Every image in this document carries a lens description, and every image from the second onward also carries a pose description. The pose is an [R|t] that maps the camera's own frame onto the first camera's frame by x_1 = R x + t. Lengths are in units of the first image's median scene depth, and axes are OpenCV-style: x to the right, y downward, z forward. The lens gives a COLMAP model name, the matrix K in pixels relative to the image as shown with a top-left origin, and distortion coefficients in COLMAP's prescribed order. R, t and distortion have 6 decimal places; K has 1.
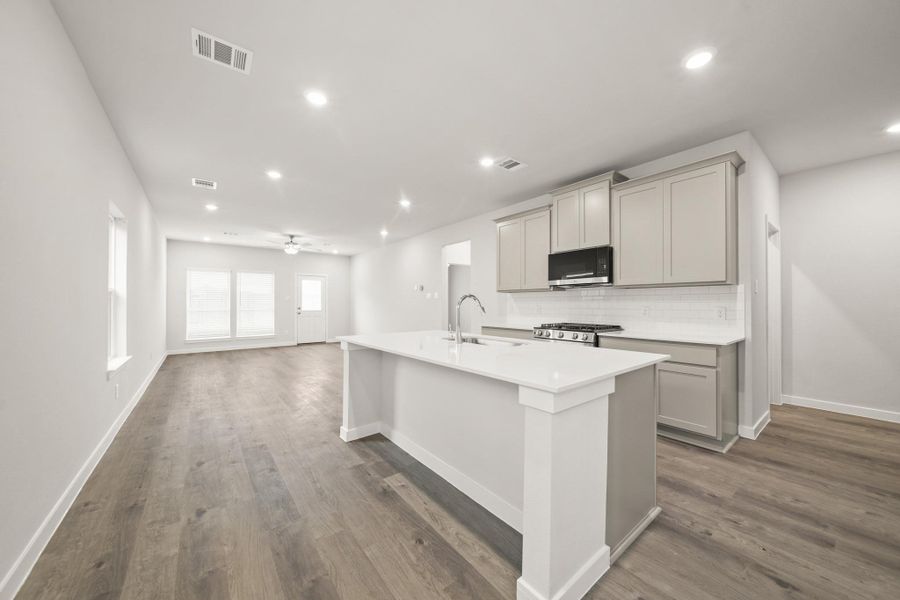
lens RADIAL K [[314.3, 0, 455.8], [0, 314.3, 304.1], [0, 0, 1]] dist [-0.025210, -0.000073]
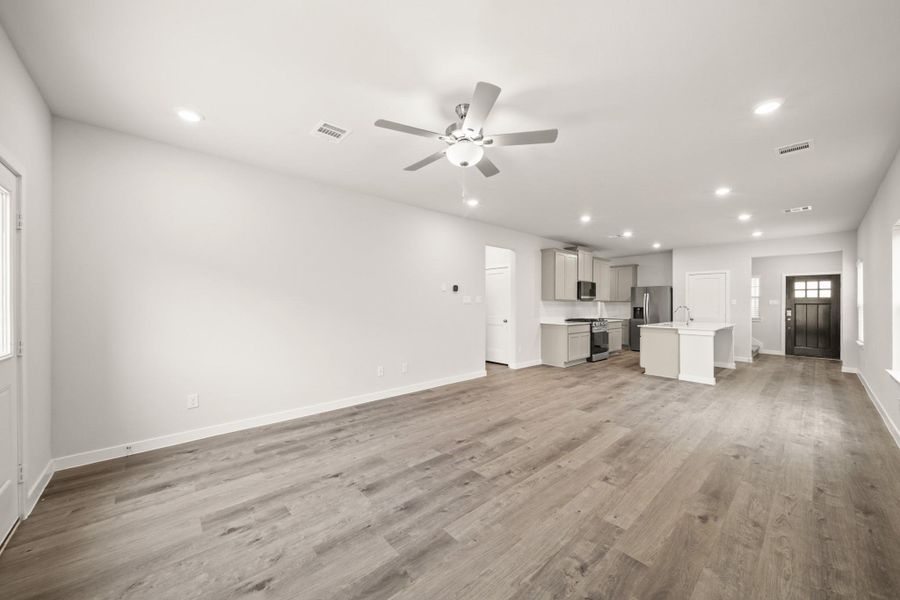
lens RADIAL K [[320.5, 0, 450.0], [0, 320.5, 306.3], [0, 0, 1]] dist [0.001777, -0.000297]
pose [[-0.039081, -0.010054, 0.999185, -1.519361], [-0.004656, 0.999940, 0.009879, -0.028717], [-0.999225, -0.004266, -0.039125, 1.822536]]
